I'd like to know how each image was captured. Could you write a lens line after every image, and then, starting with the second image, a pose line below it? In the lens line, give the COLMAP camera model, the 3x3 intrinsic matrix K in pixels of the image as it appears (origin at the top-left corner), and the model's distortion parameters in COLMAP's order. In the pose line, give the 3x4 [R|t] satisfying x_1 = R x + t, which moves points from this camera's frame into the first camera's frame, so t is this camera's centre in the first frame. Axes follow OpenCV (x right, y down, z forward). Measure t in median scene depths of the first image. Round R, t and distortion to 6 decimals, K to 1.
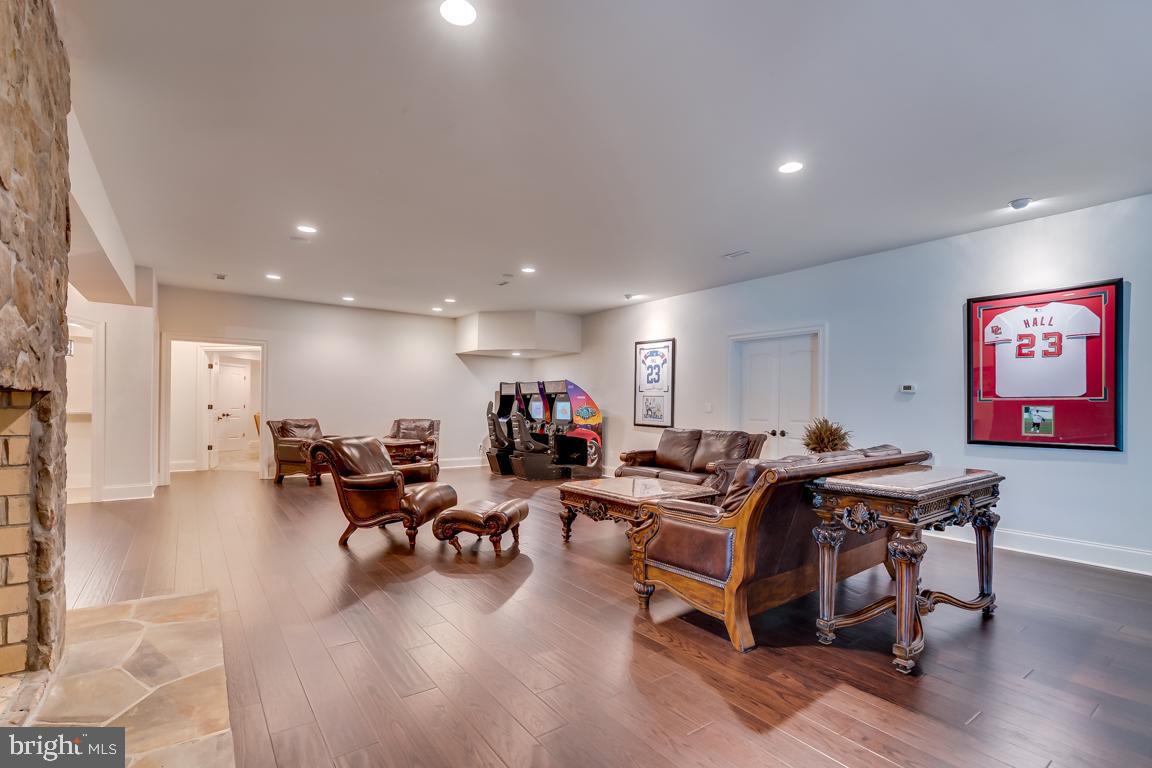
lens RADIAL K [[526.5, 0, 577.8], [0, 526.5, 395.1], [0, 0, 1]] dist [-0.006239, 0.002155]
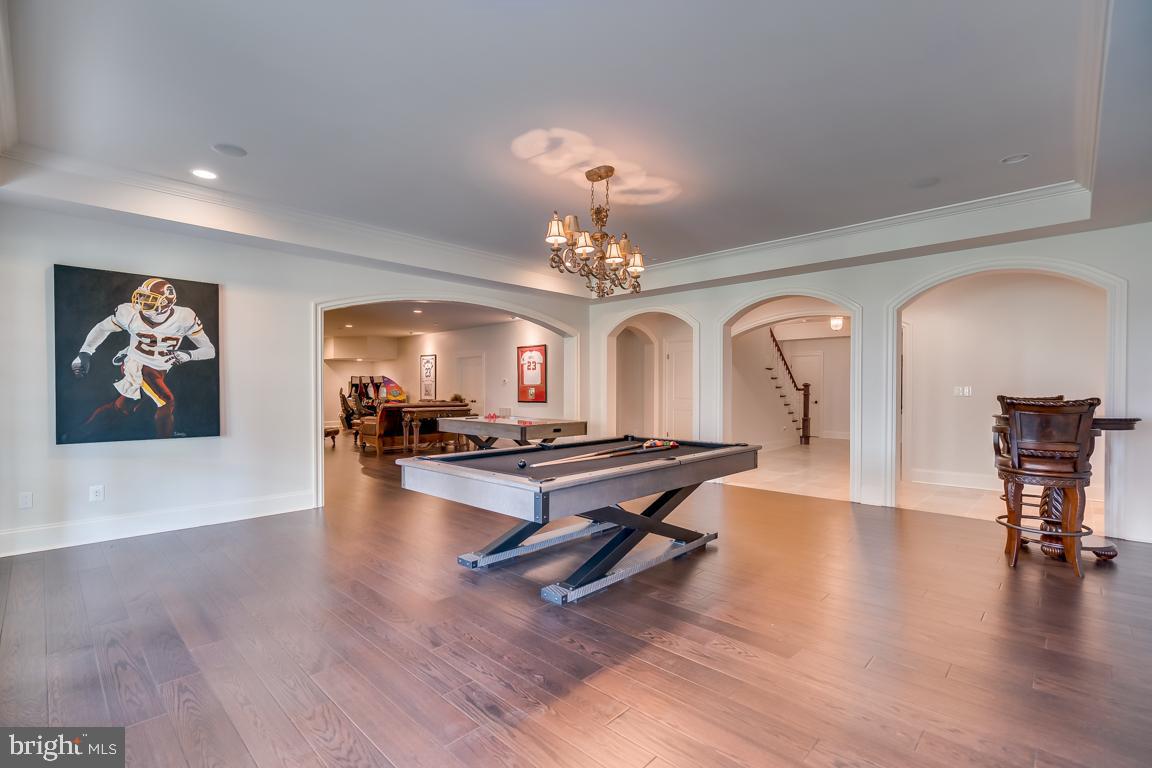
lens RADIAL K [[526.5, 0, 571.4], [0, 526.5, 387.9], [0, 0, 1]] dist [-0.006239, 0.002155]
pose [[0.987101, -0.009803, 0.159800, 0.349428], [0.007164, 0.999828, 0.017084, -0.013500], [-0.159940, -0.015718, 0.987002, -0.963465]]
